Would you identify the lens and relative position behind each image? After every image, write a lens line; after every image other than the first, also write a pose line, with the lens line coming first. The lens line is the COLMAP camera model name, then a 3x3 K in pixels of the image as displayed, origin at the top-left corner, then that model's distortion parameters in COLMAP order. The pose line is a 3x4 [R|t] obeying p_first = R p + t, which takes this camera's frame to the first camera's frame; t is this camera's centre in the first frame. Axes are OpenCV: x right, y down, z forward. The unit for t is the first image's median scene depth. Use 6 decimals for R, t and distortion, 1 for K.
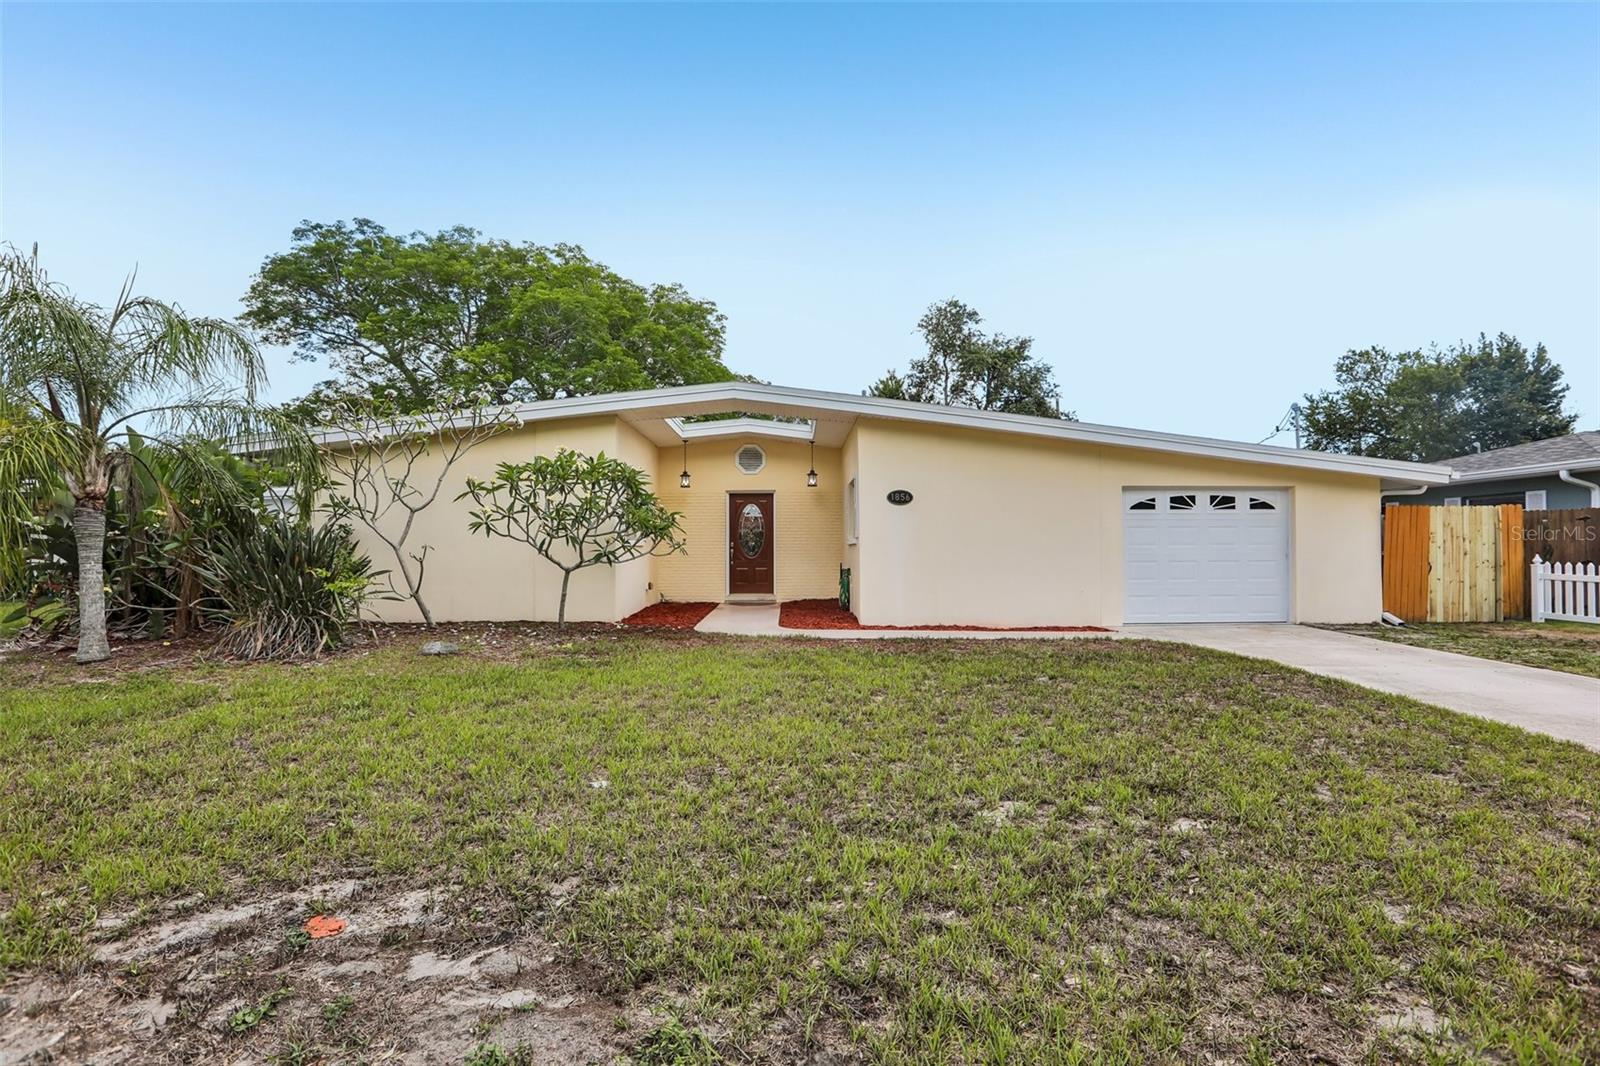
lens RADIAL K [[738.0, 0, 803.0], [0, 738.0, 517.8], [0, 0, 1]] dist [-0.041850, 0.016048]
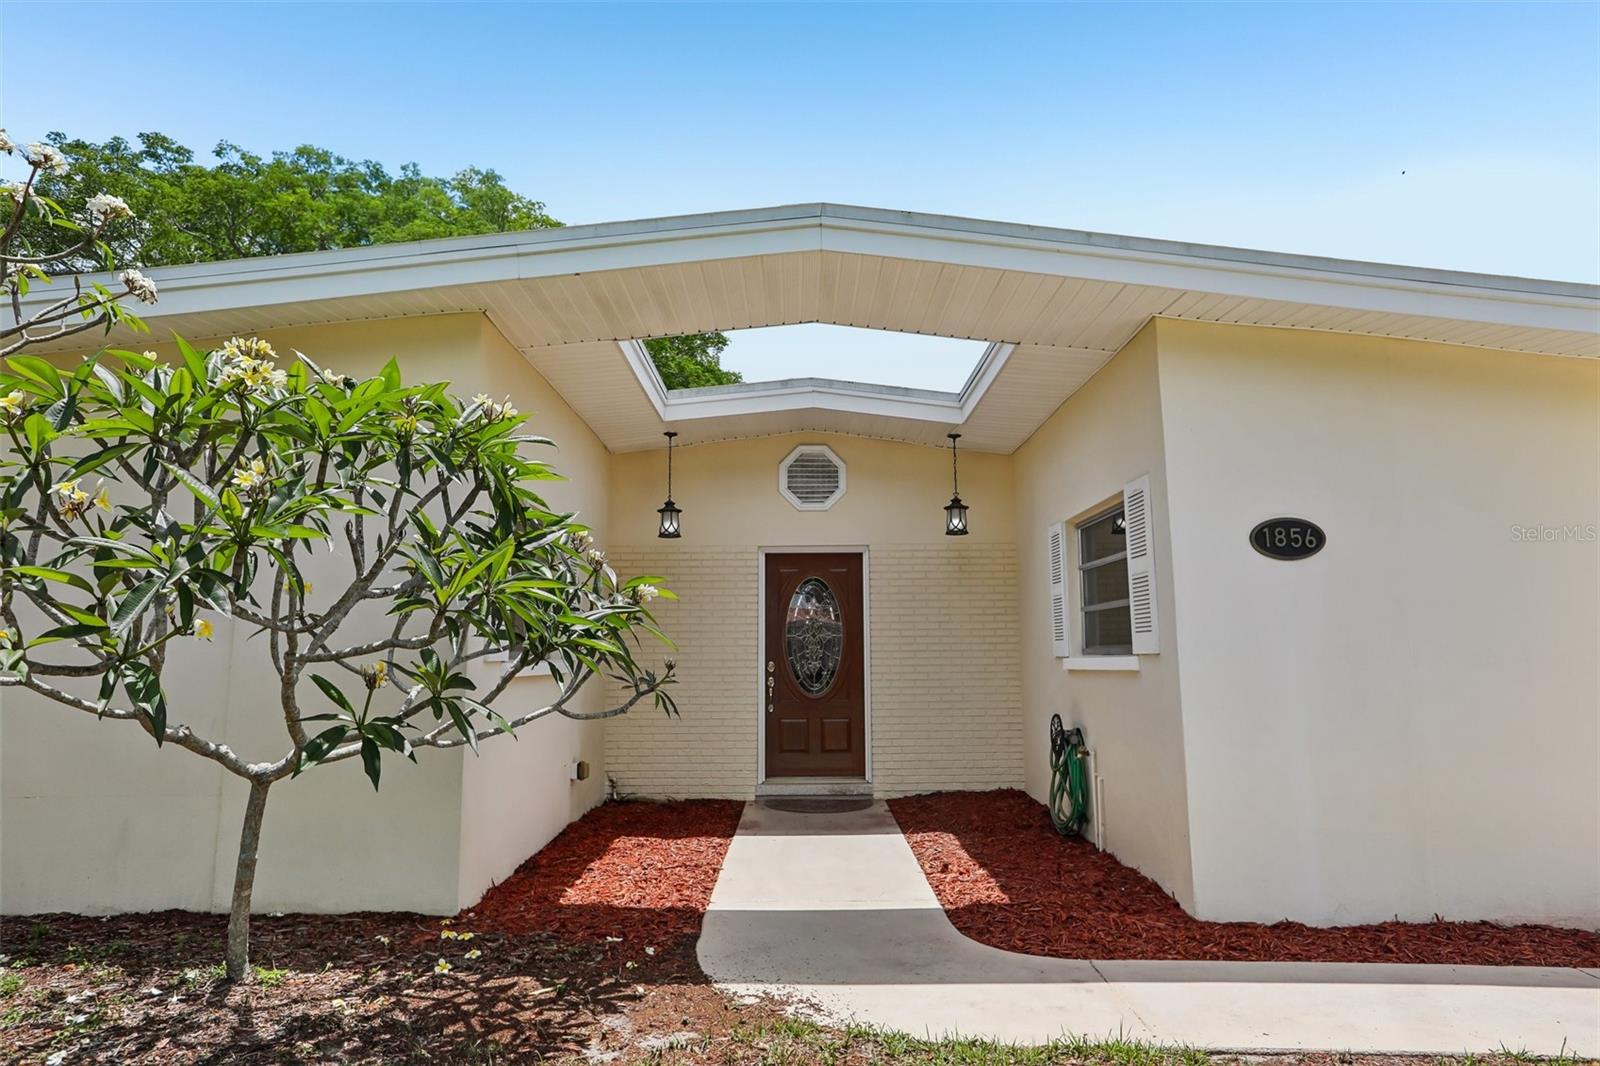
lens RADIAL K [[986.2, 0, 793.7], [0, 986.2, 560.9], [0, 0, 1]] dist [-0.049751, -0.000459]
pose [[0.999543, -0.006266, -0.029568, -0.085817], [0.004531, 0.998283, -0.058395, 0.008370], [0.029884, 0.058234, 0.997856, 0.522604]]
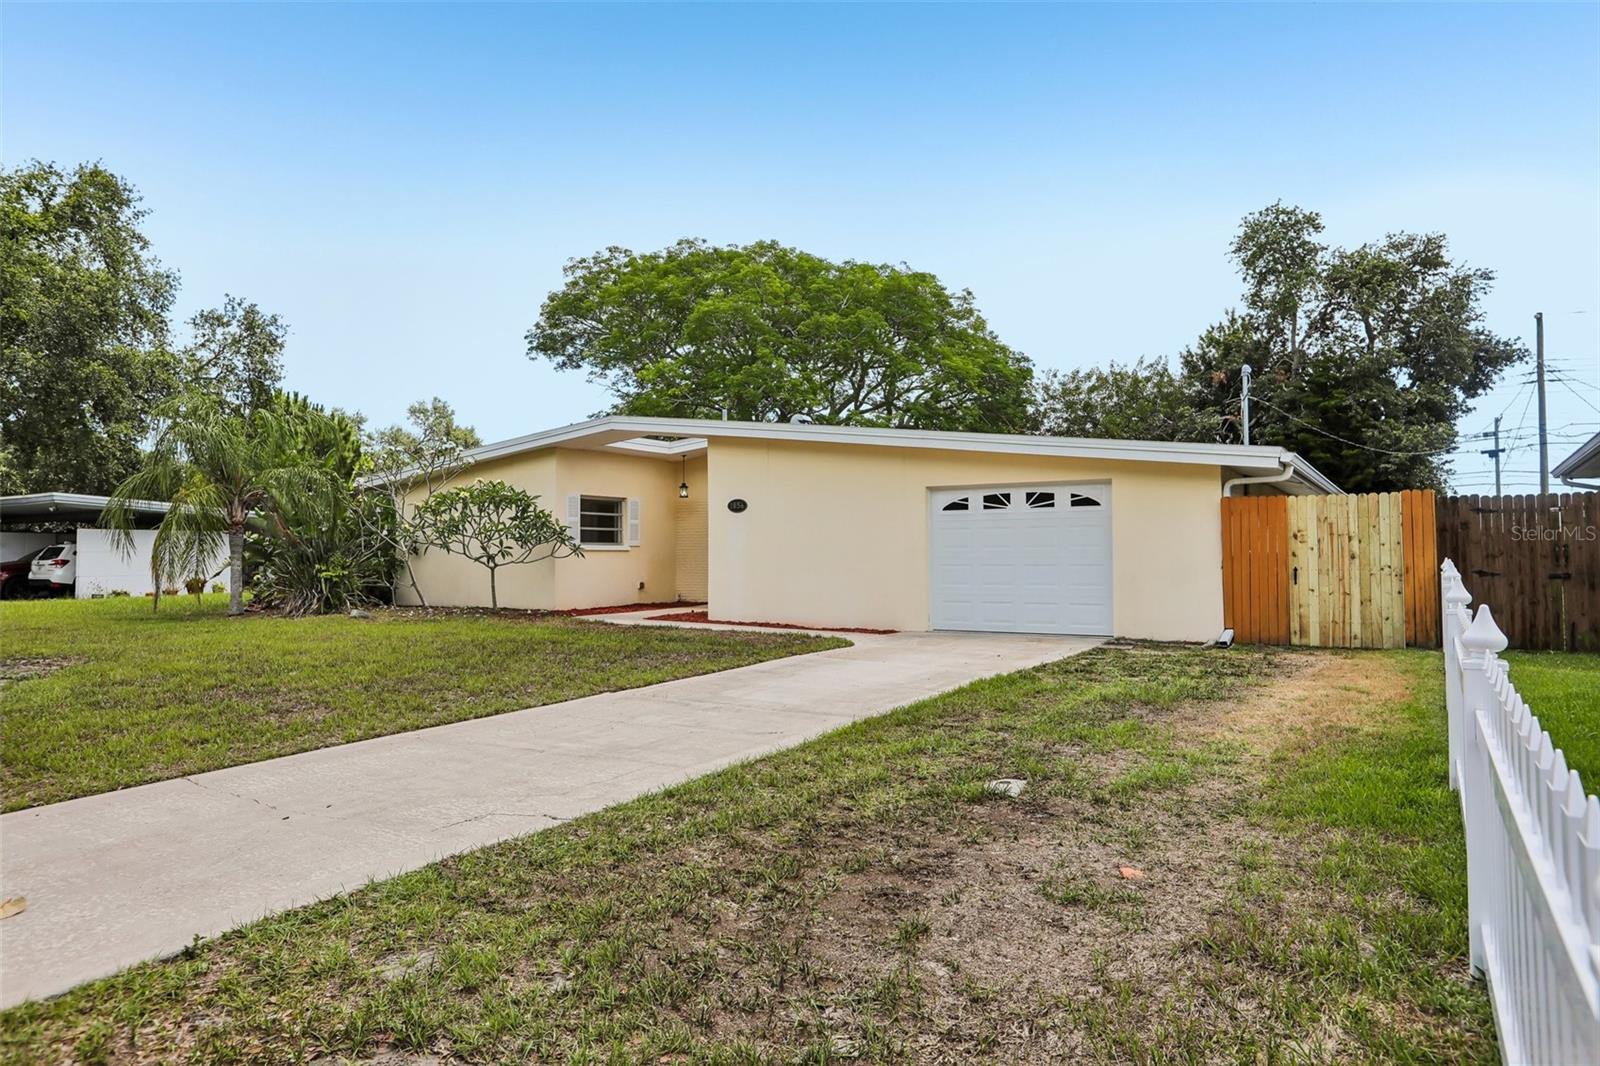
lens RADIAL K [[1003.5, 0, 800.0], [0, 1003.5, 533.0], [0, 0, 1]] dist [-0.003654, -0.000069]
pose [[0.832907, -0.014313, -0.553228, 1.012528], [0.023107, 0.999693, 0.008924, 0.001823], [0.552930, -0.020216, 0.832982, -0.192155]]
